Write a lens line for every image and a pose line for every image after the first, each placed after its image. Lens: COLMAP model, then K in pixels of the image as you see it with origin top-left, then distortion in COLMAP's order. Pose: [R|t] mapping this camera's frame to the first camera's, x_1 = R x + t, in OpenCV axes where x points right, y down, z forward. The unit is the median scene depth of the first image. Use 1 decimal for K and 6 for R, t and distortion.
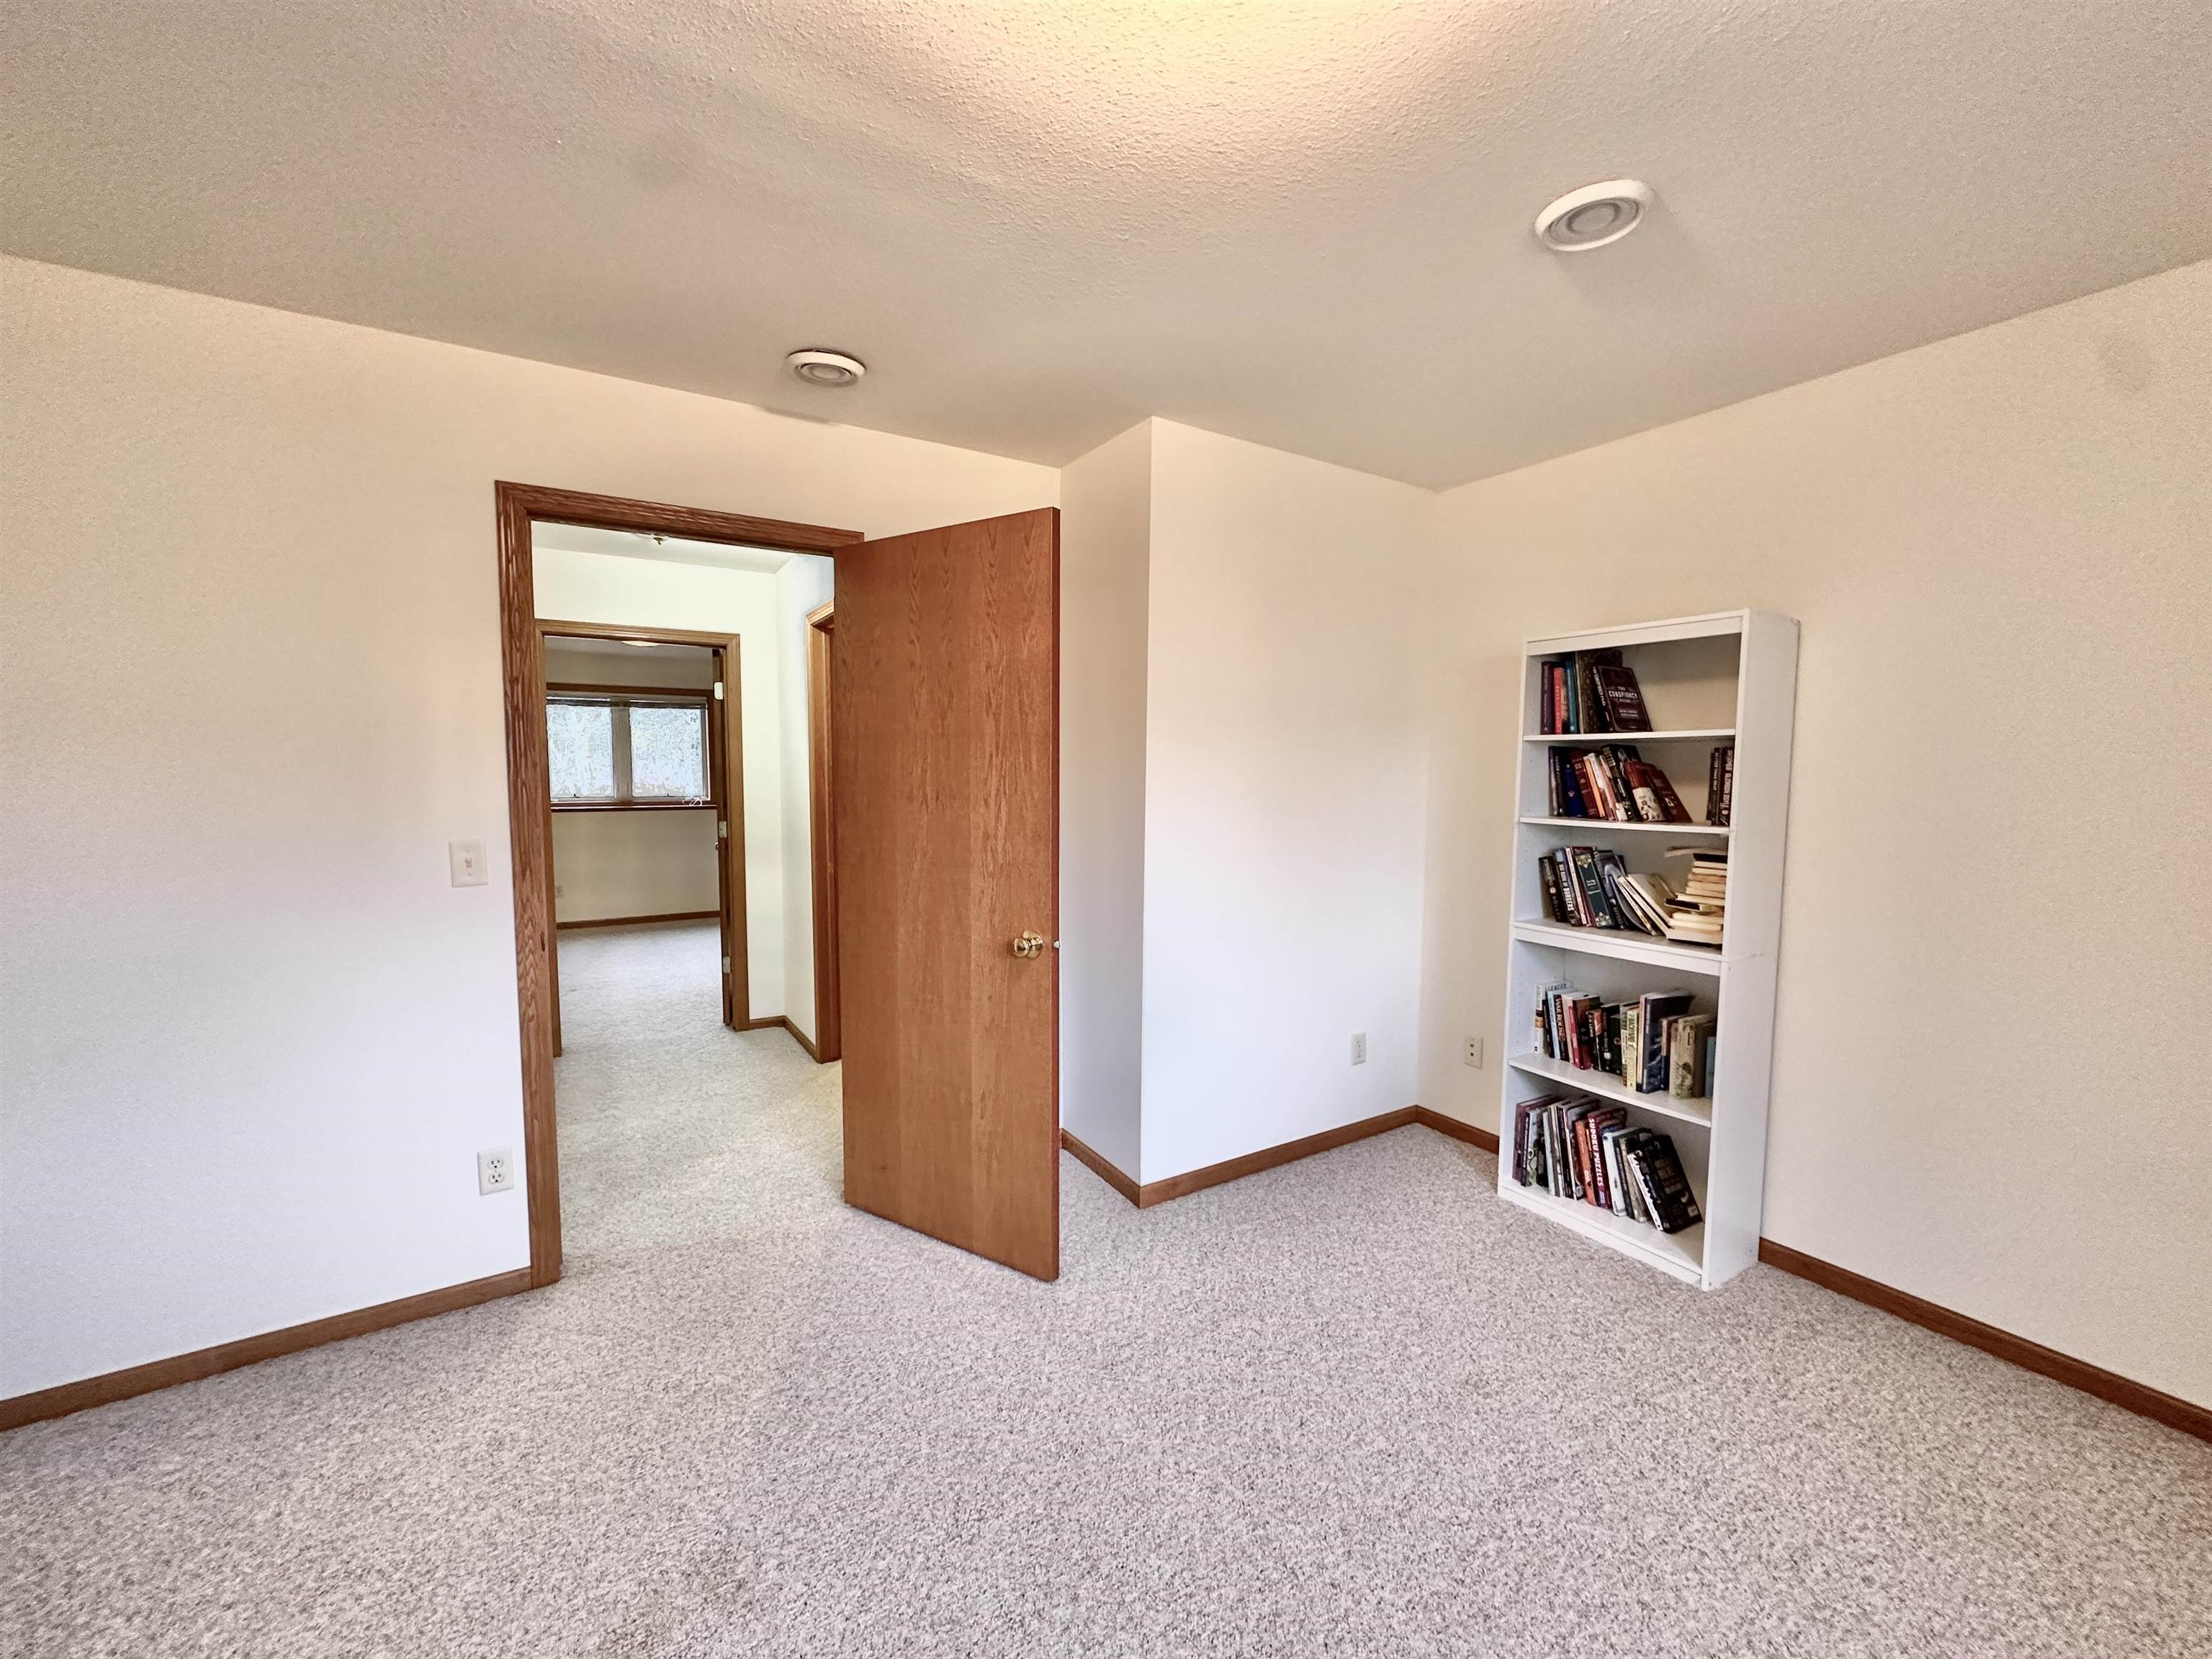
lens RADIAL K [[880.2, 0, 1101.5], [0, 880.2, 821.6], [0, 0, 1]] dist [-0.003681, 0.001105]
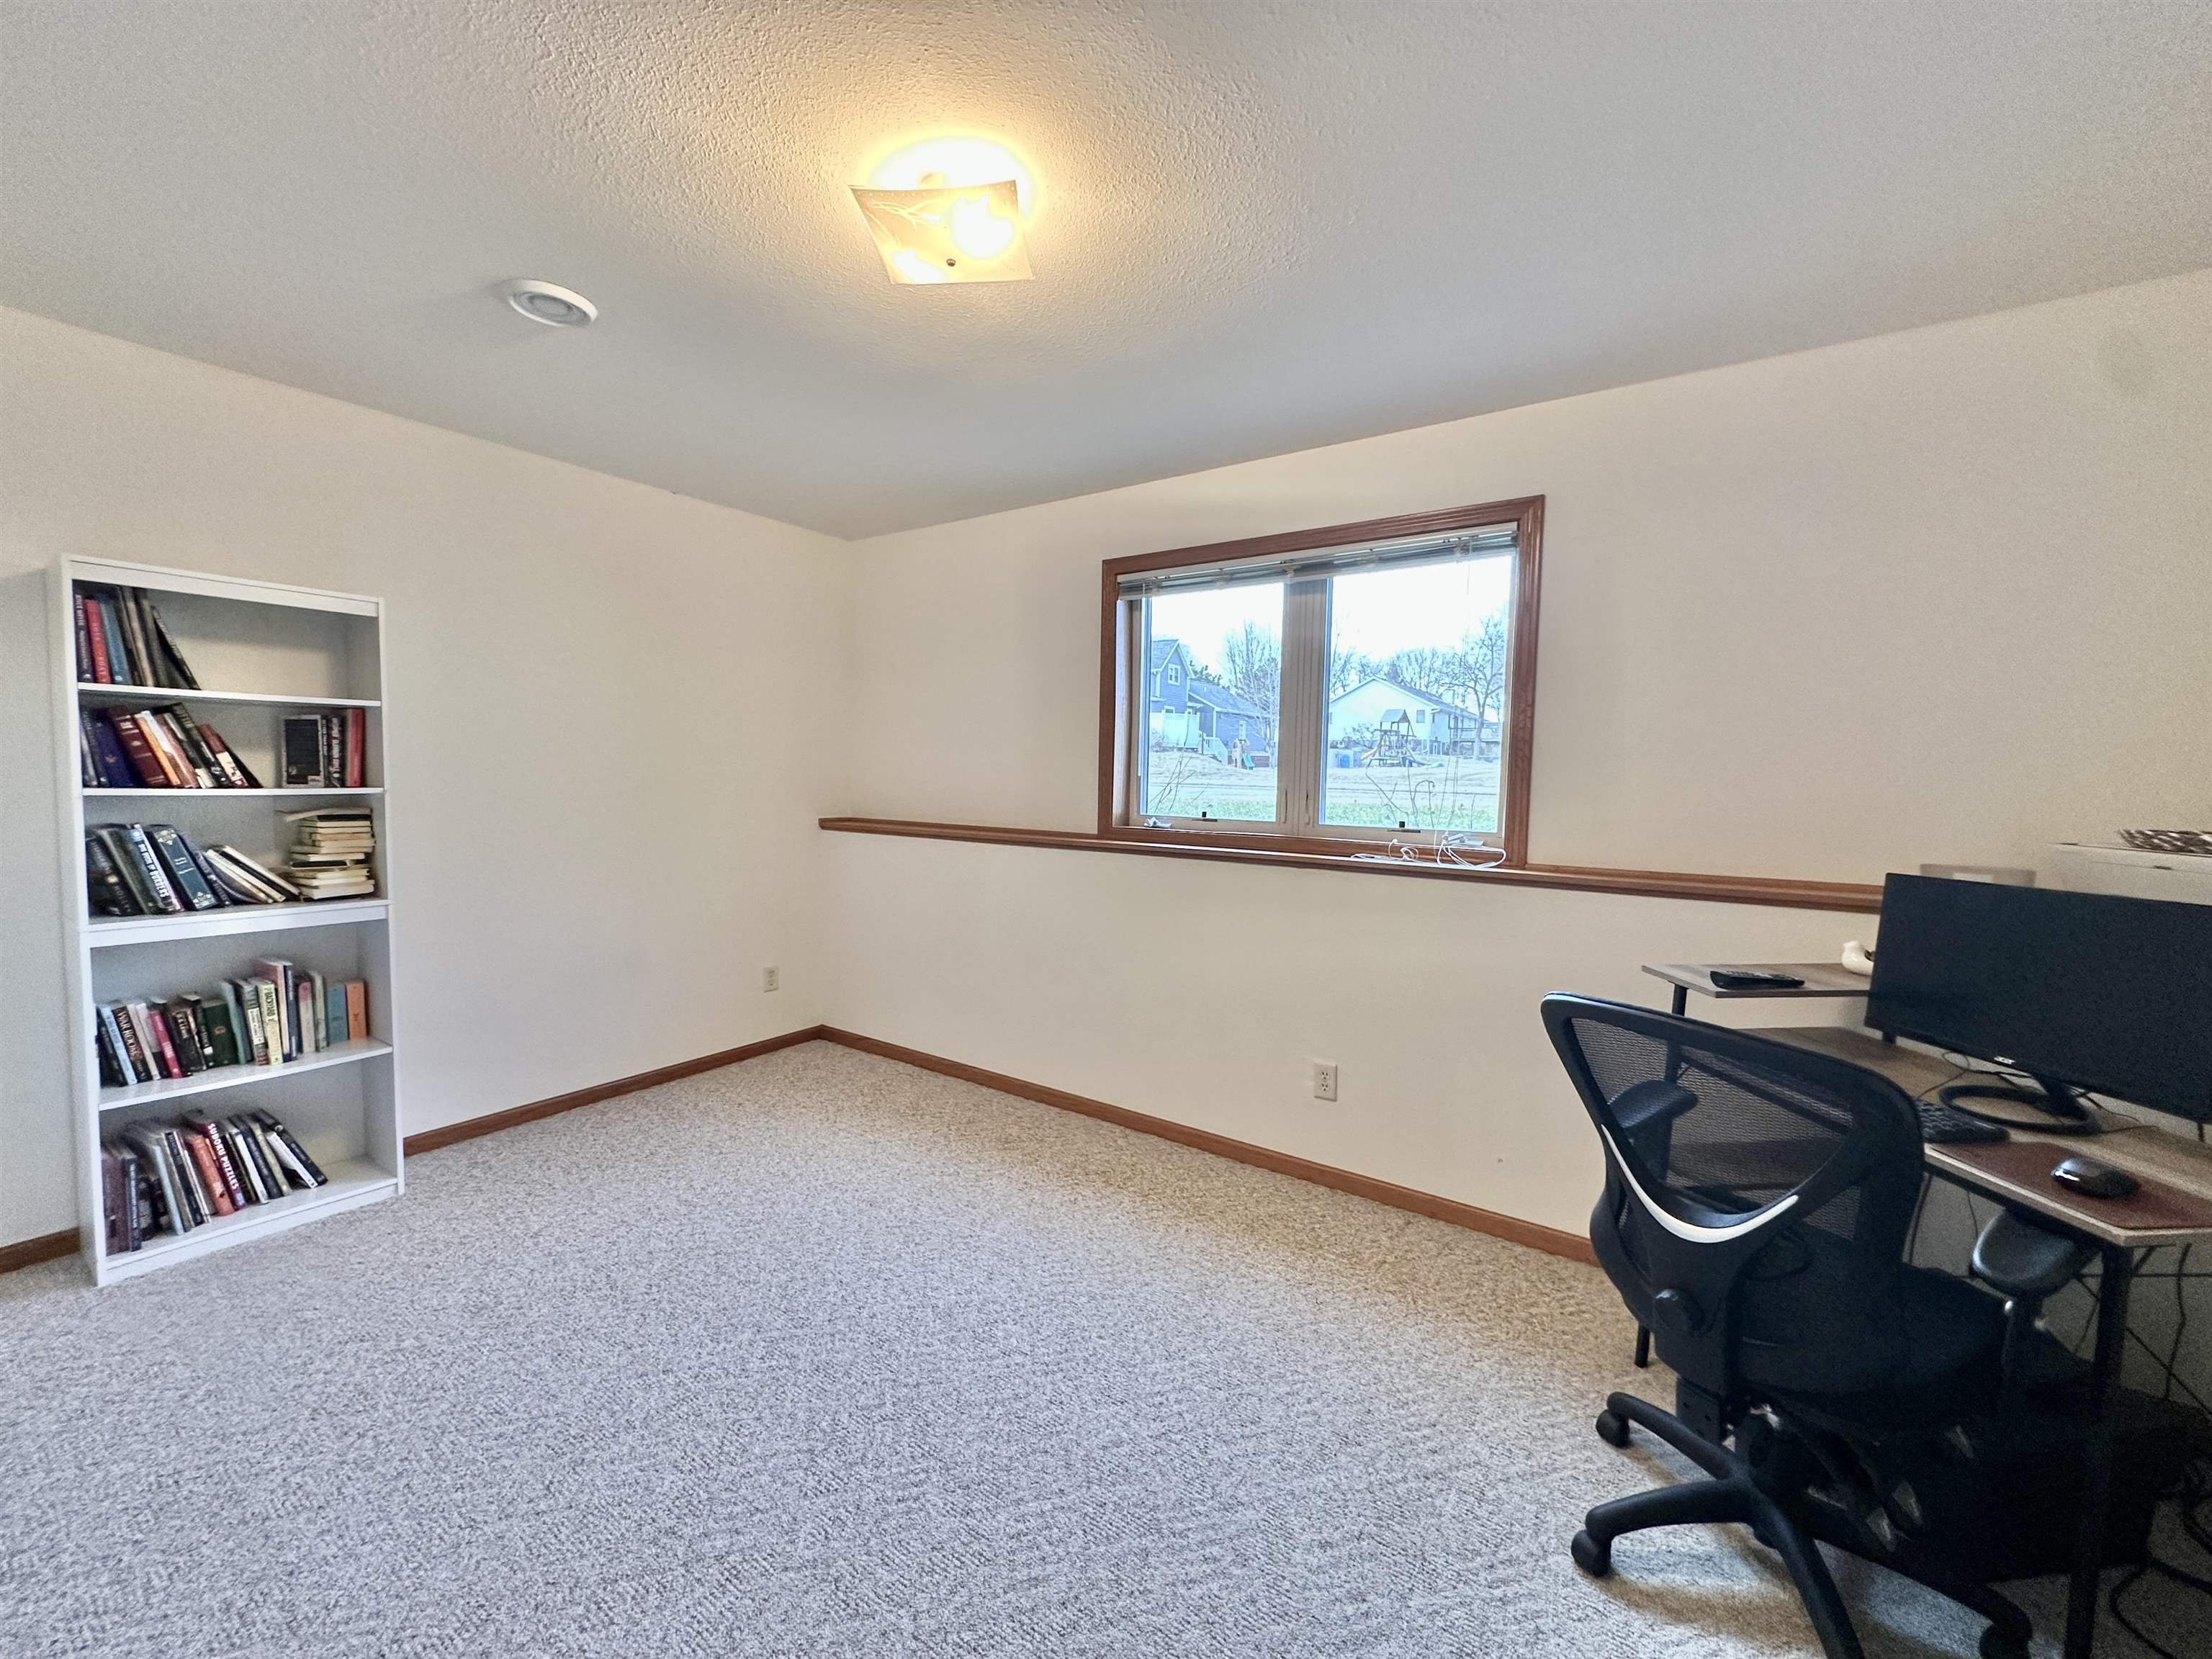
lens RADIAL K [[886.8, 0, 1102.4], [0, 886.8, 835.4], [0, 0, 1]] dist [-0.000002, 0.000018]
pose [[-0.392538, -0.076223, 0.916572, -0.598196], [0.035413, 0.994568, 0.097876, -0.009216], [-0.919054, 0.070879, -0.387707, 0.496288]]
